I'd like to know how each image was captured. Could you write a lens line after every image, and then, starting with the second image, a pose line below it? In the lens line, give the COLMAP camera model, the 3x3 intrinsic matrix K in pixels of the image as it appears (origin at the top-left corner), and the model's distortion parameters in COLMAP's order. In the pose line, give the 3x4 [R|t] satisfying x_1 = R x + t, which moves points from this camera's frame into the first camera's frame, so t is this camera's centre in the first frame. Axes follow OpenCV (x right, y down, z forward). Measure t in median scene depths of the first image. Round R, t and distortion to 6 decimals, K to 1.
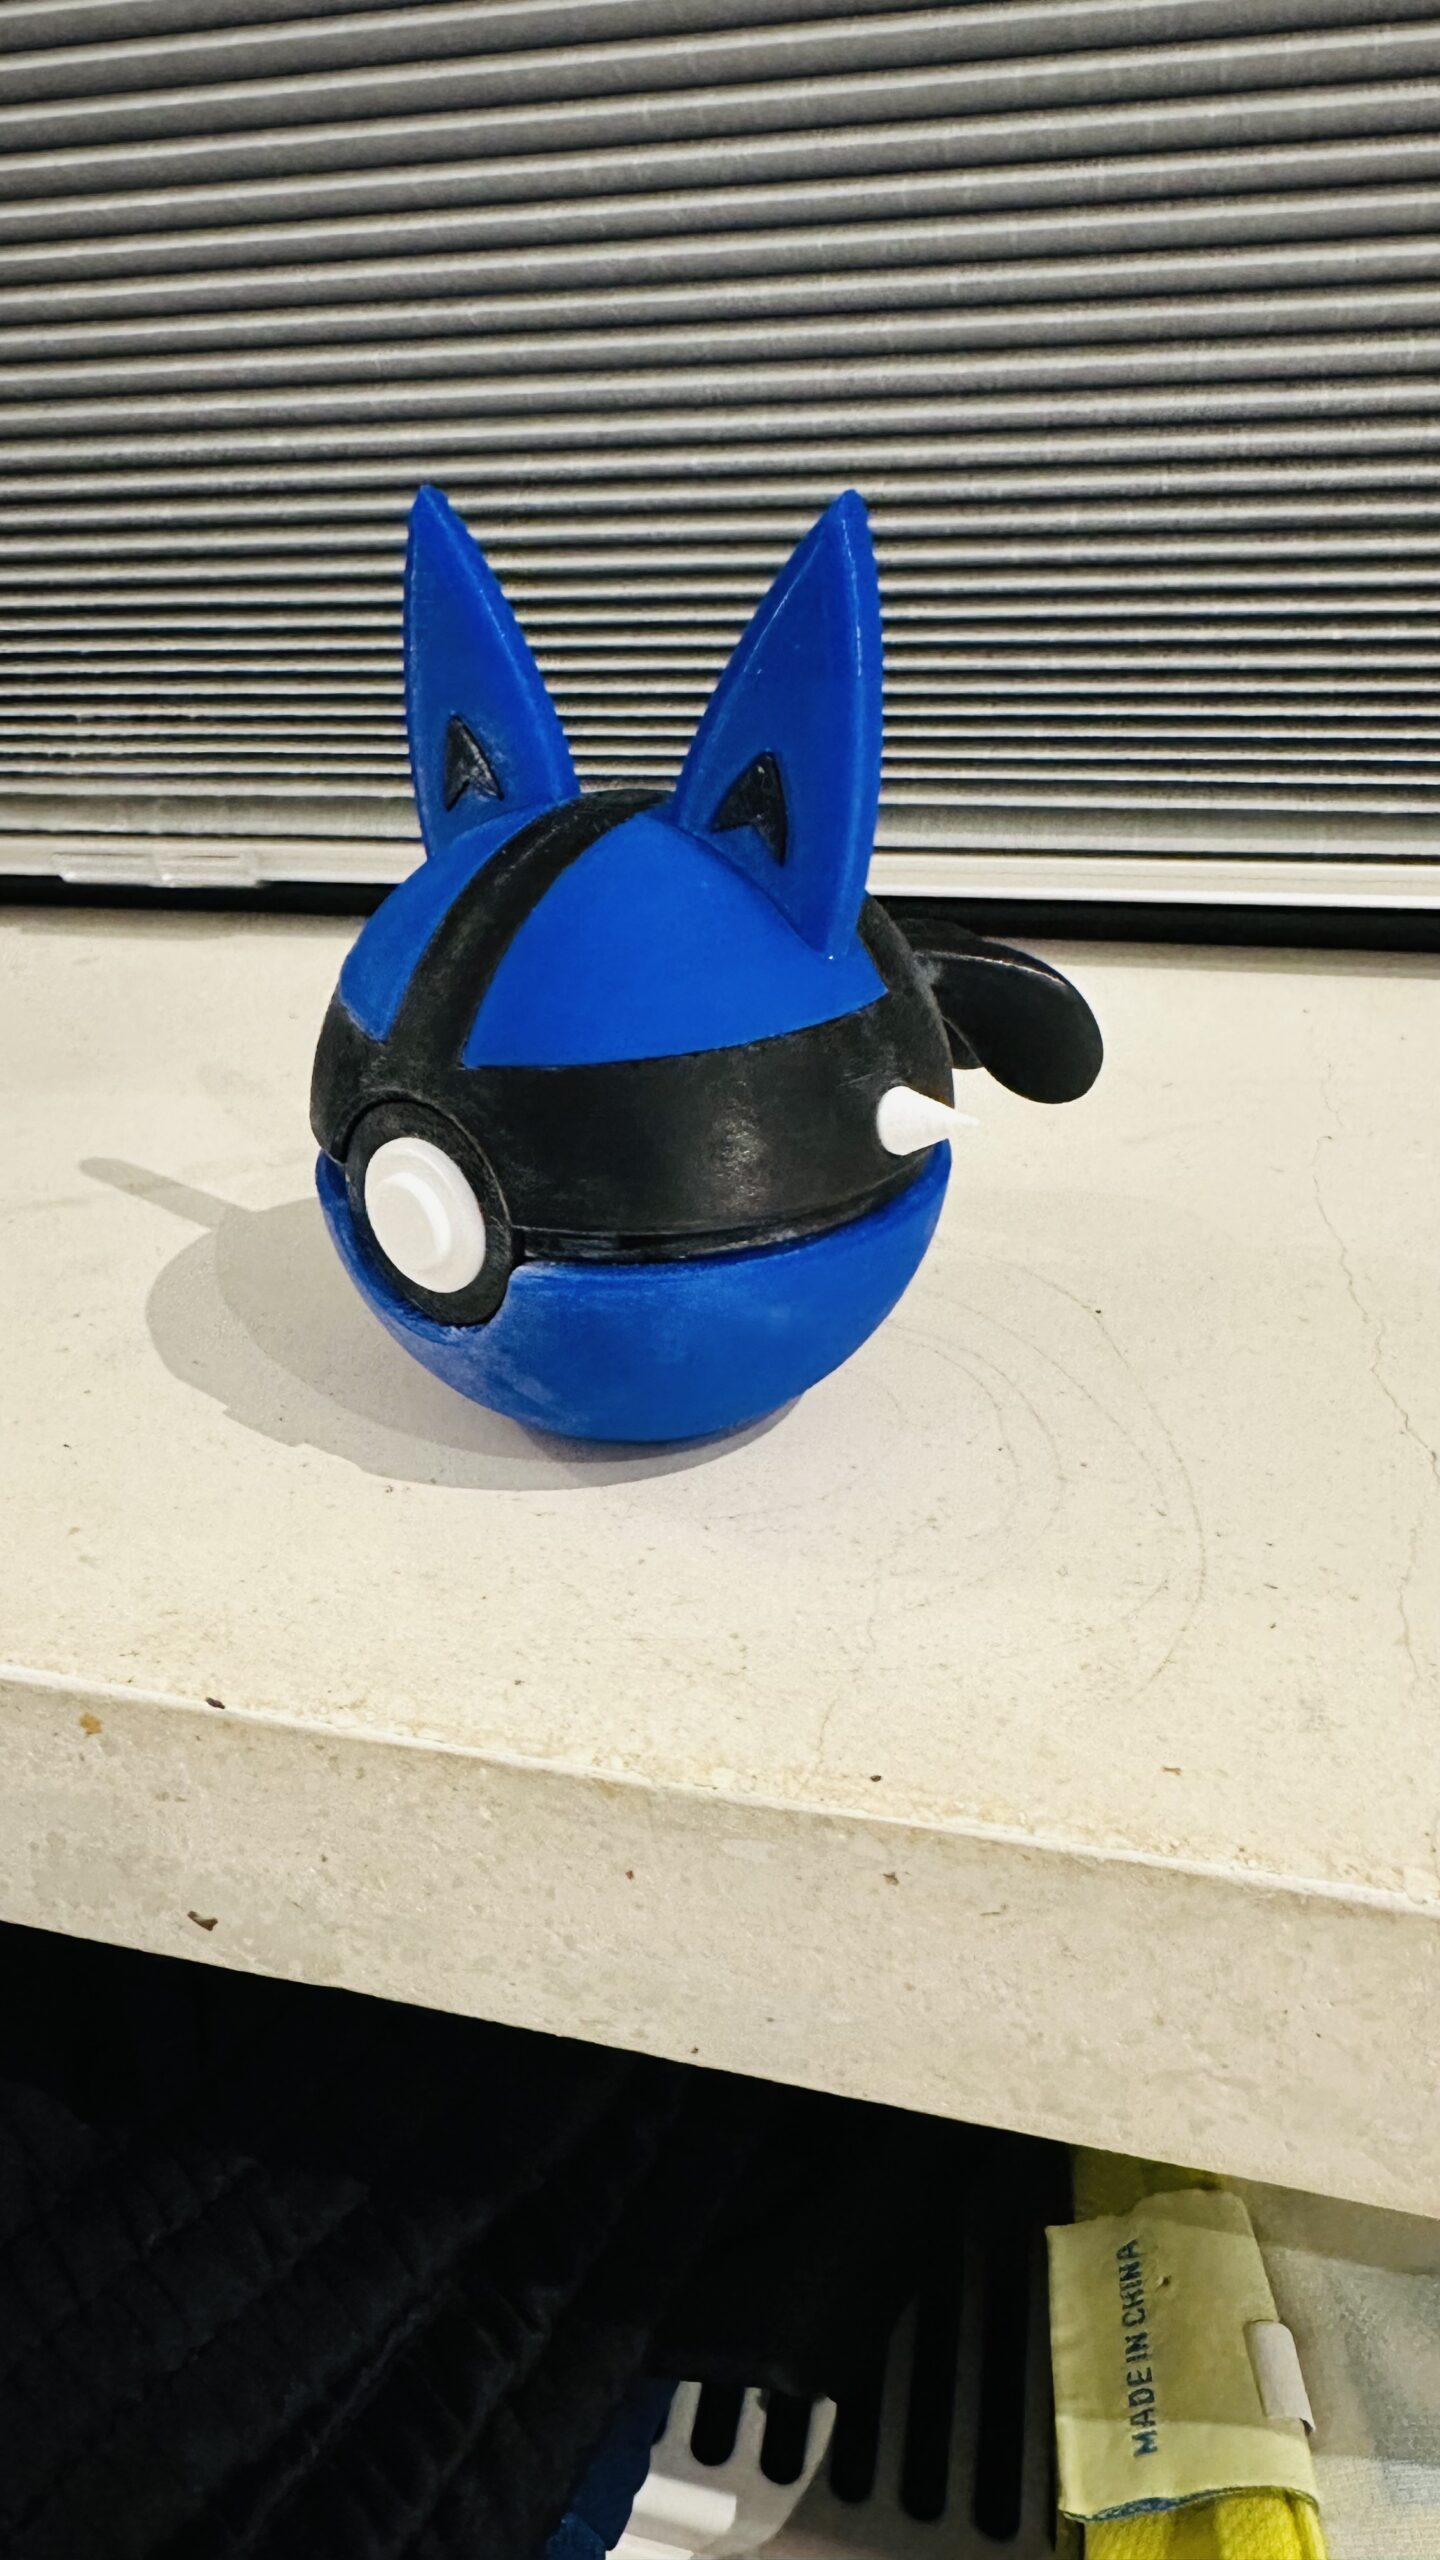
lens RADIAL K [[1822.5, 0, 720.0], [0, 1822.5, 1280.0], [0, 0, 1]] dist [-0.004643, -0.003662]
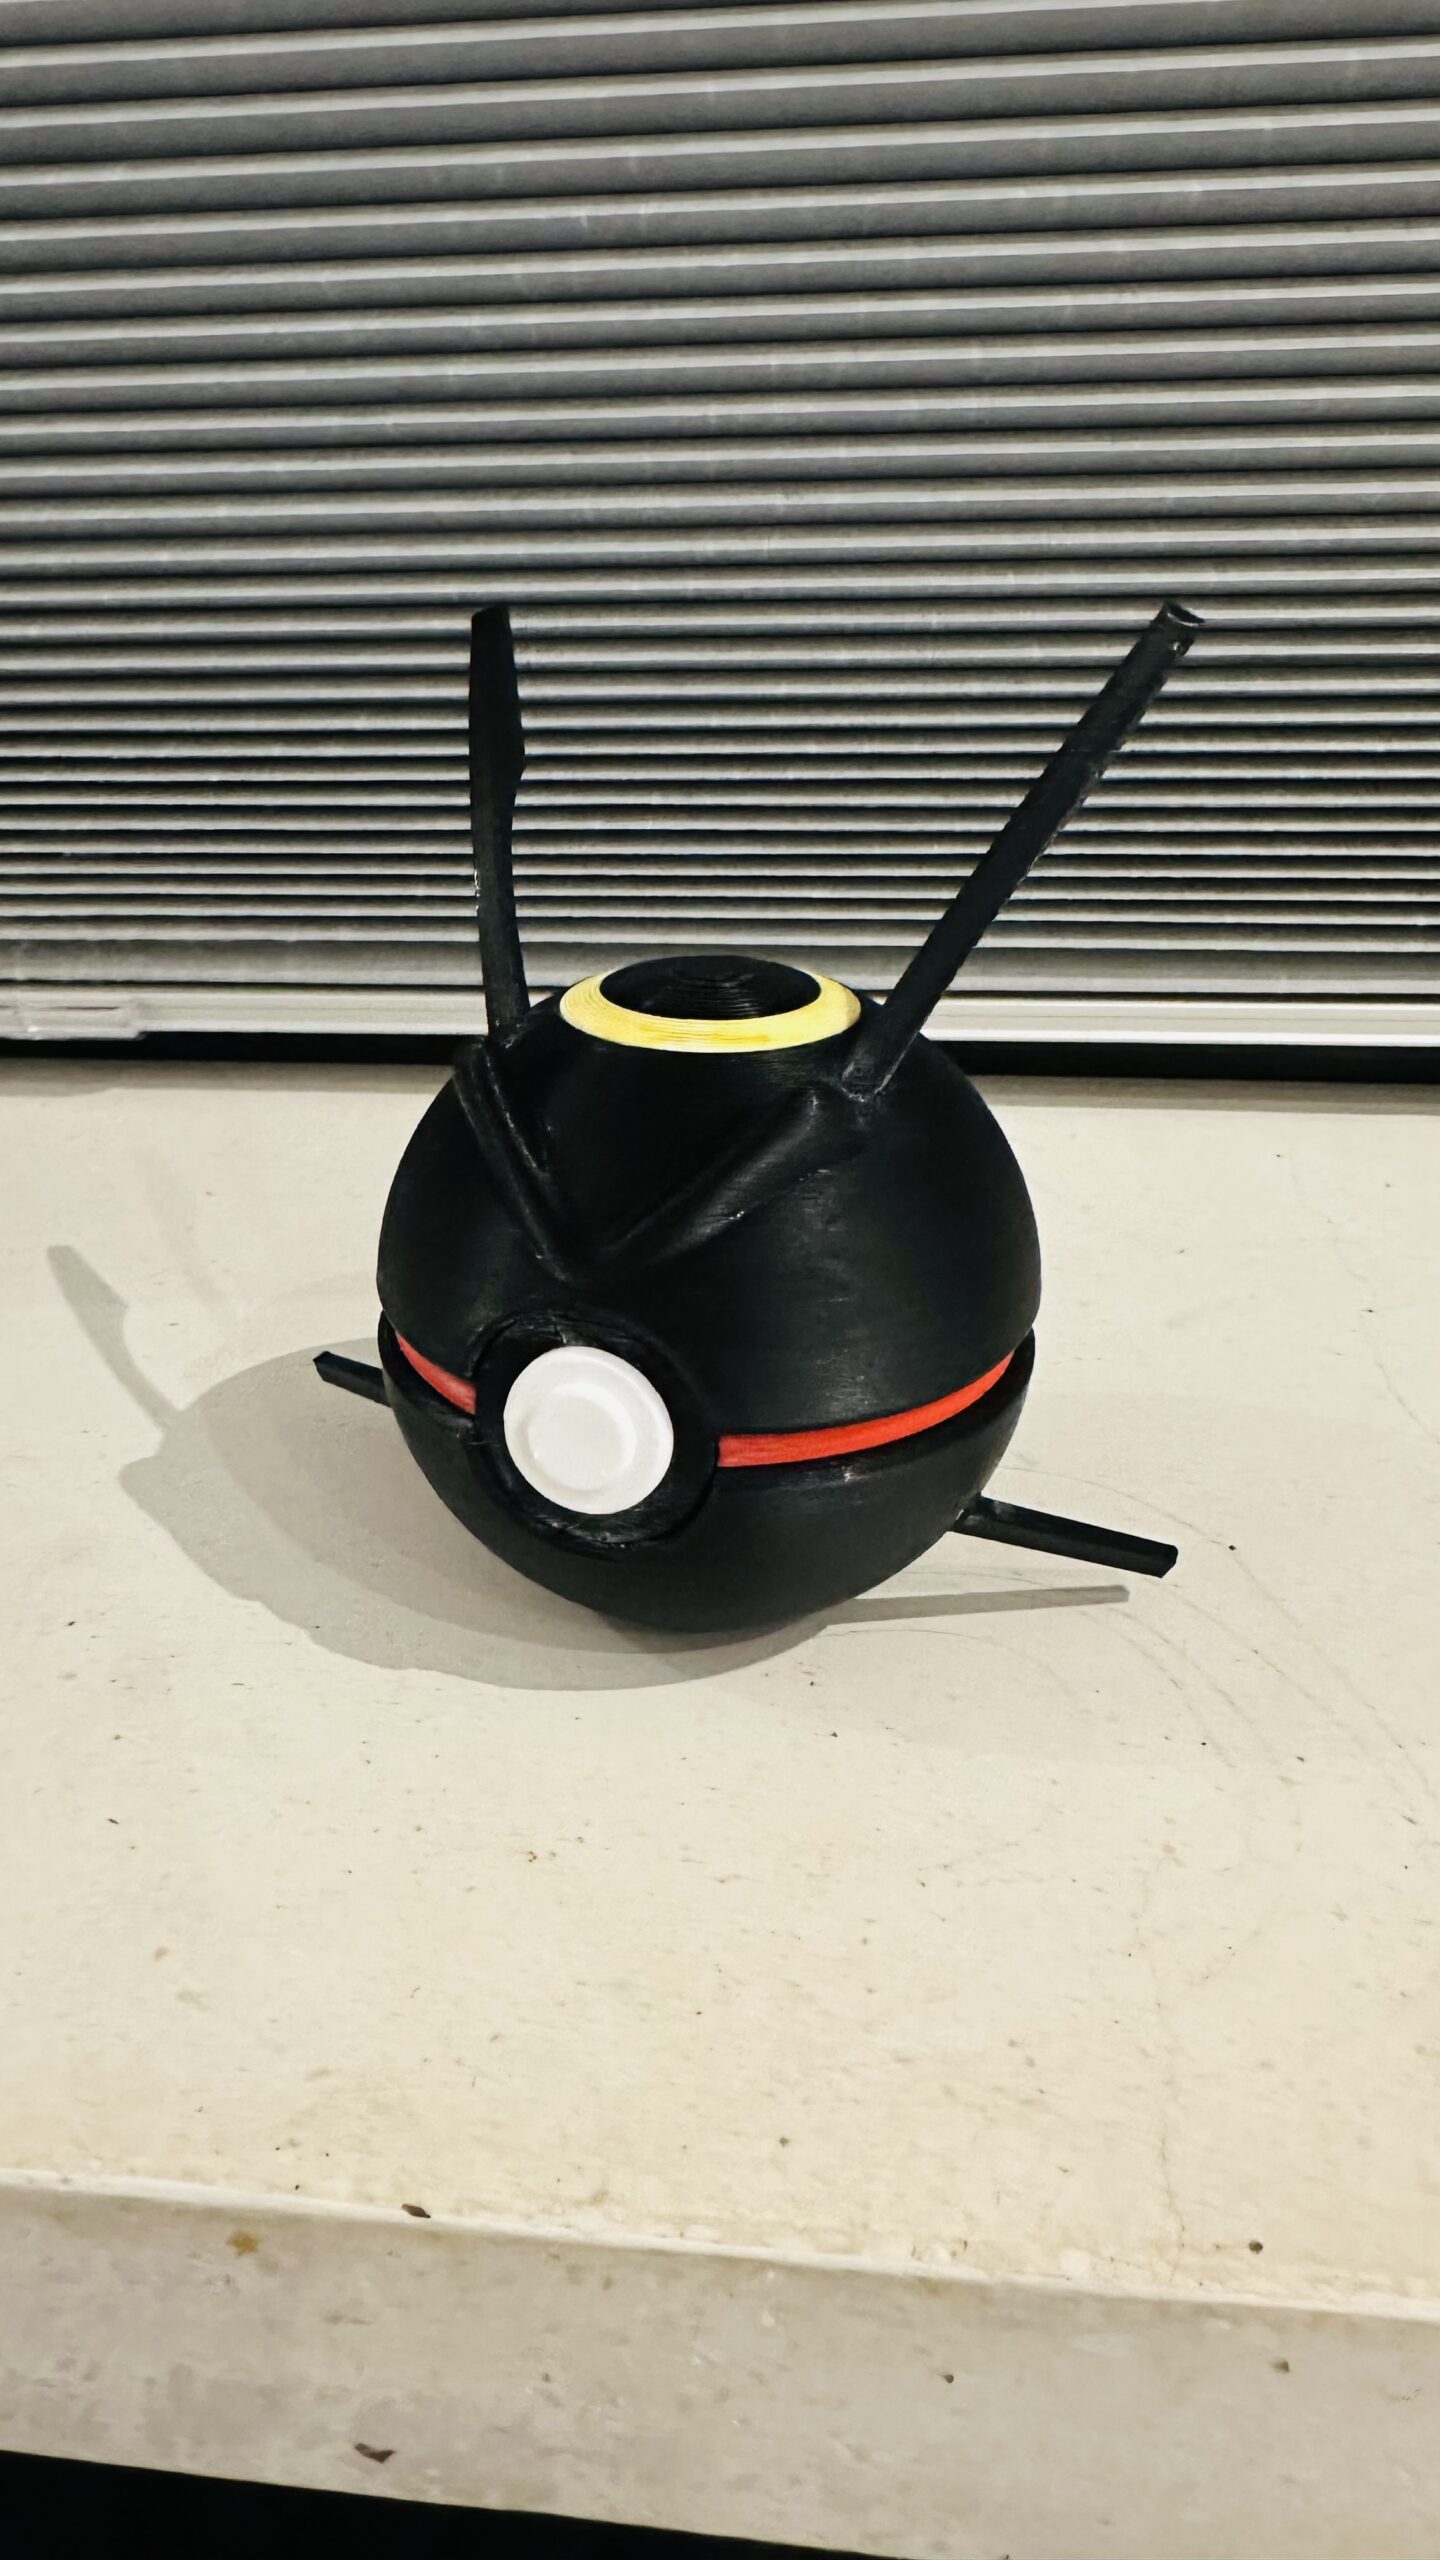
lens RADIAL K [[1814.4, 0, 720.0], [0, 1814.4, 1280.0], [0, 0, 1]] dist [0.000182, -0.002803]
pose [[0.989102, -0.039677, 0.141782, -0.241741], [0.043279, 0.998812, -0.022409, -0.152673], [-0.140724, 0.028301, 0.989644, 0.180137]]
